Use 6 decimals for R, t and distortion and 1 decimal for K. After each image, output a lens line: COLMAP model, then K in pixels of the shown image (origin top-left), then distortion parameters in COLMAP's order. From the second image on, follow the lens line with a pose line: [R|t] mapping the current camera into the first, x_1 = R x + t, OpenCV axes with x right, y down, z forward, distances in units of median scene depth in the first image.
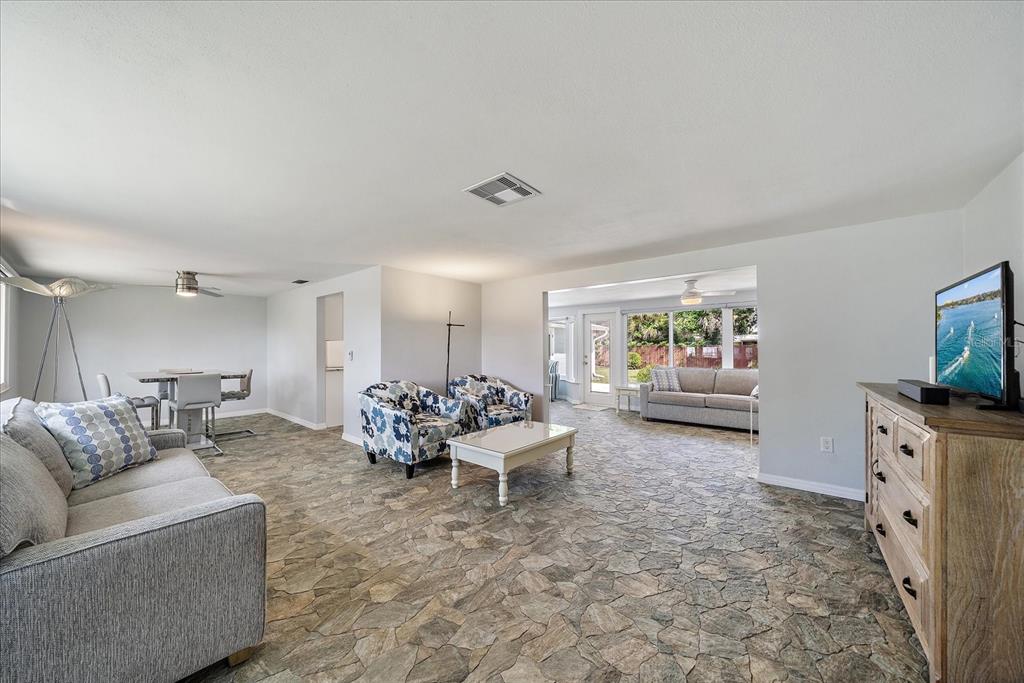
lens RADIAL K [[356.3, 0, 517.2], [0, 356.3, 346.4], [0, 0, 1]] dist [-0.000104, 0.000003]
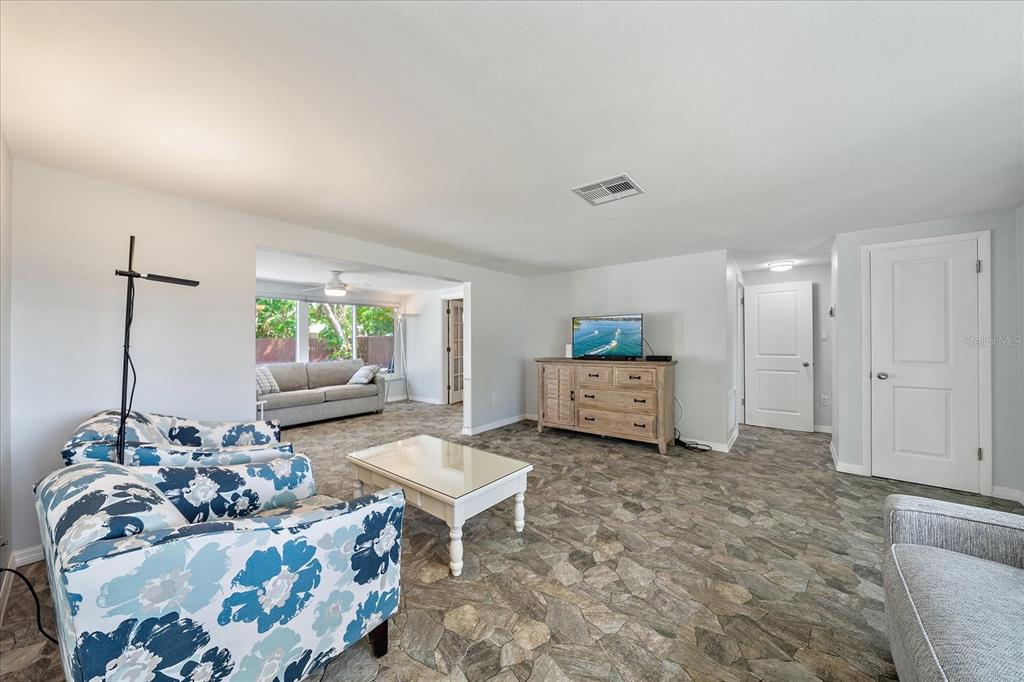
lens RADIAL K [[353.3, 0, 496.5], [0, 353.3, 340.4], [0, 0, 1]] dist [-0.001260, -0.000047]
pose [[0.023124, 0.003818, 0.999725, -0.708437], [-0.003189, 0.999988, -0.003745, 0.007128], [-0.999728, -0.003101, 0.023135, 0.853893]]
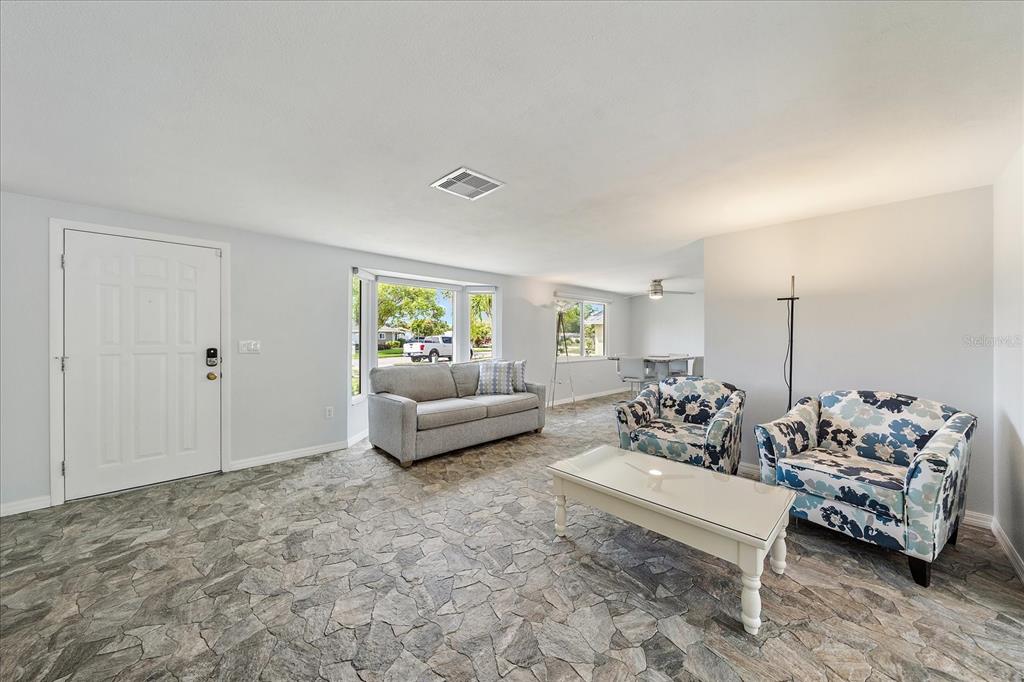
lens RADIAL K [[363.3, 0, 503.3], [0, 363.3, 340.4], [0, 0, 1]] dist [-0.000443, 0.000066]
pose [[-0.131417, 0.006155, -0.991308, 0.639744], [0.004158, 0.999975, 0.005658, 0.006407], [0.991318, -0.003378, -0.131440, 0.809014]]
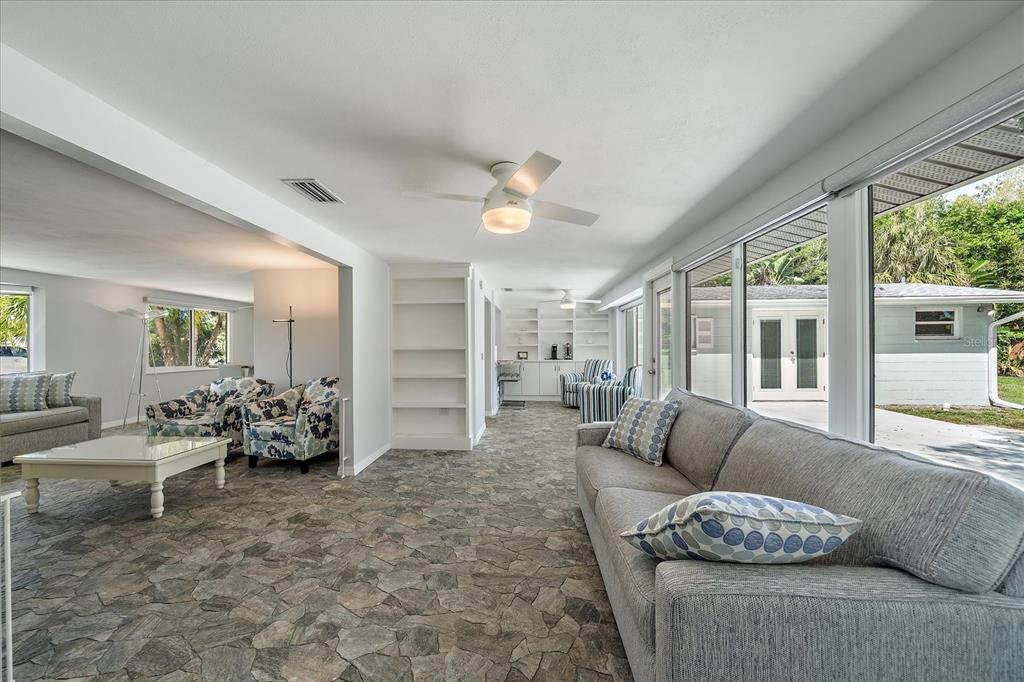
lens RADIAL K [[387.8, 0, 512.0], [0, 387.8, 341.0], [0, 0, 1]] dist [0.000137, 0.000087]
pose [[0.579138, -0.009618, -0.815173, 1.283873], [0.009918, 0.999940, -0.004751, 0.003172], [0.815169, -0.005333, 0.579198, 1.192683]]
